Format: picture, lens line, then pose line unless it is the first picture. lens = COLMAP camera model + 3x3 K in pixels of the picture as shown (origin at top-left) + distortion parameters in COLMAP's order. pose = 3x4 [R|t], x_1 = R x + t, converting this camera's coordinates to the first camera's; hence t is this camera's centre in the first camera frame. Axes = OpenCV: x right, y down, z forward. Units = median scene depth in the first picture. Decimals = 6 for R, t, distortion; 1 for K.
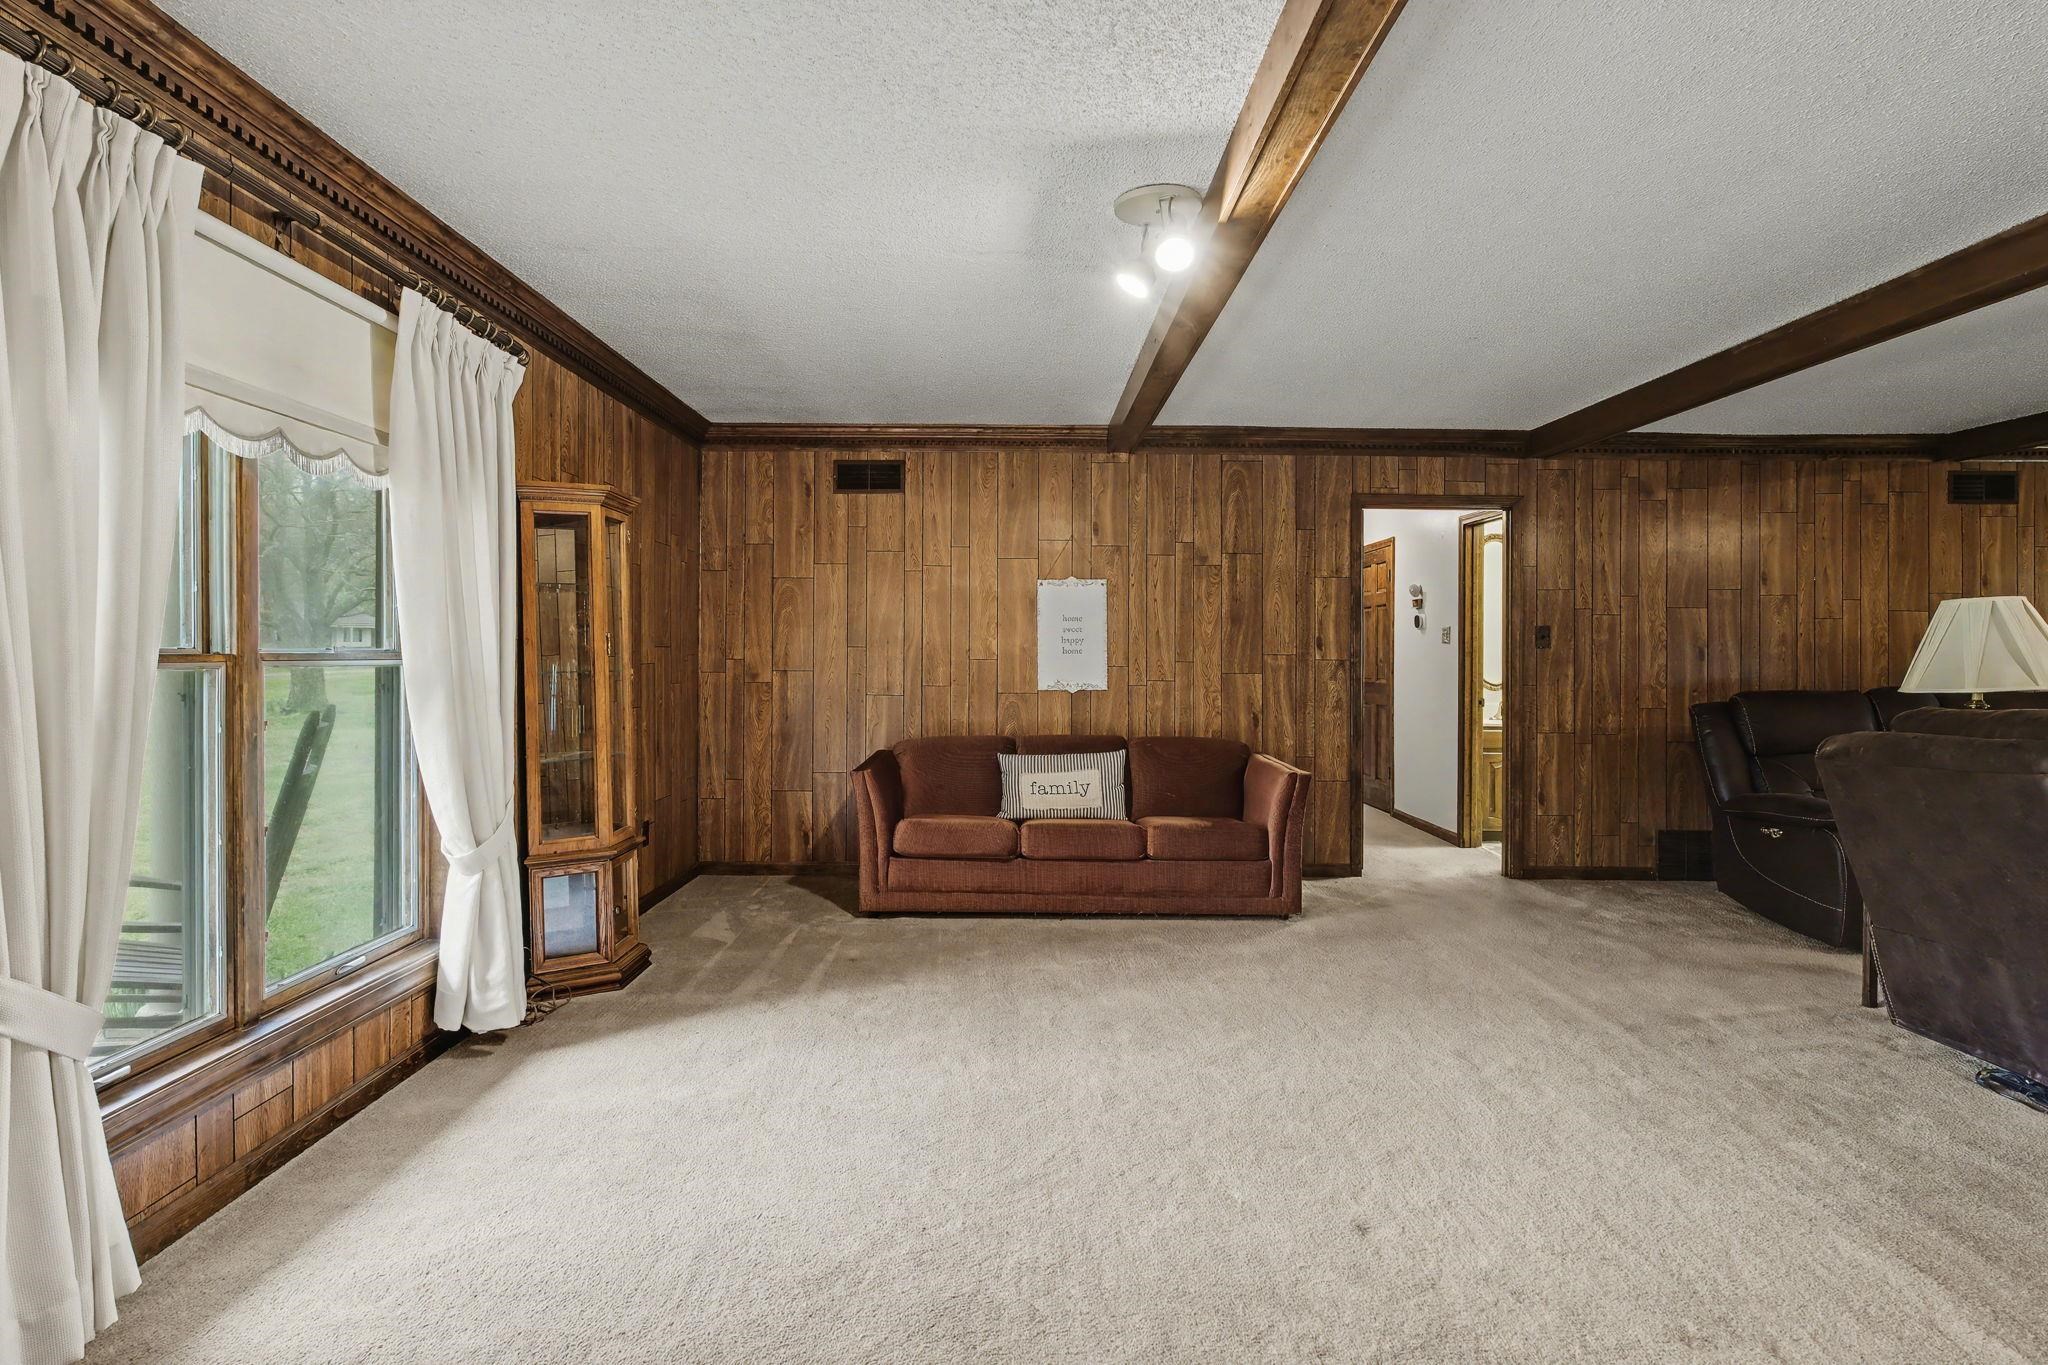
lens RADIAL K [[1027.3, 0, 1024.7], [0, 1027.3, 651.1], [0, 0, 1]] dist [0.001546, 0.000900]
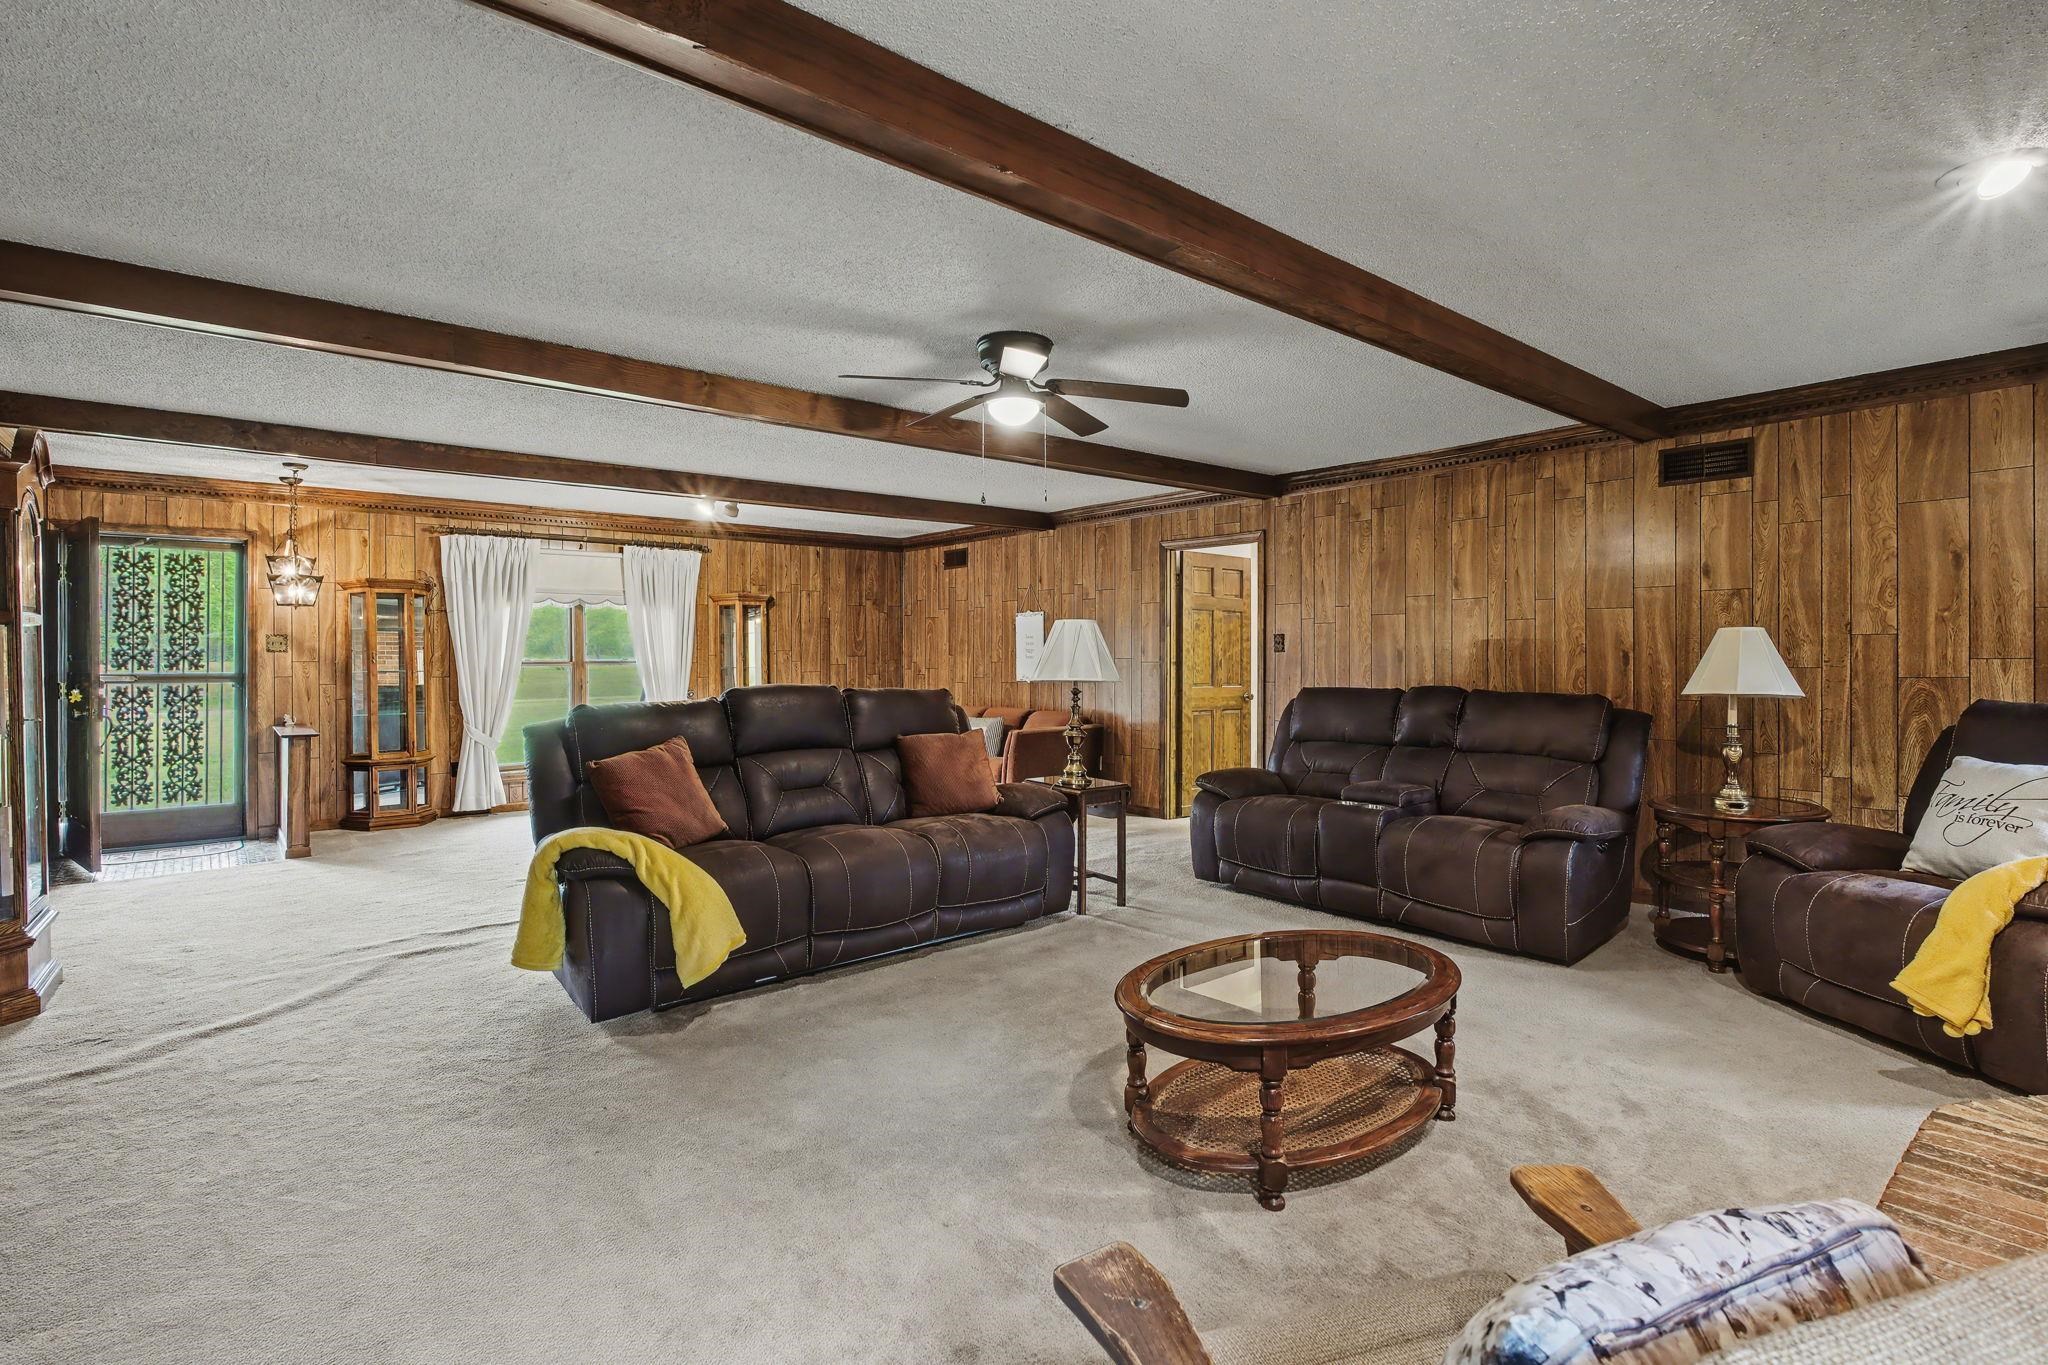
lens RADIAL K [[978.5, 0, 1018.0], [0, 978.5, 654.8], [0, 0, 1]] dist [-0.001649, 0.000181]
pose [[0.615305, -0.005533, -0.788270, 1.224463], [-0.003004, 0.999952, -0.009364, 0.011696], [0.788283, 0.008130, 0.615259, 0.042185]]
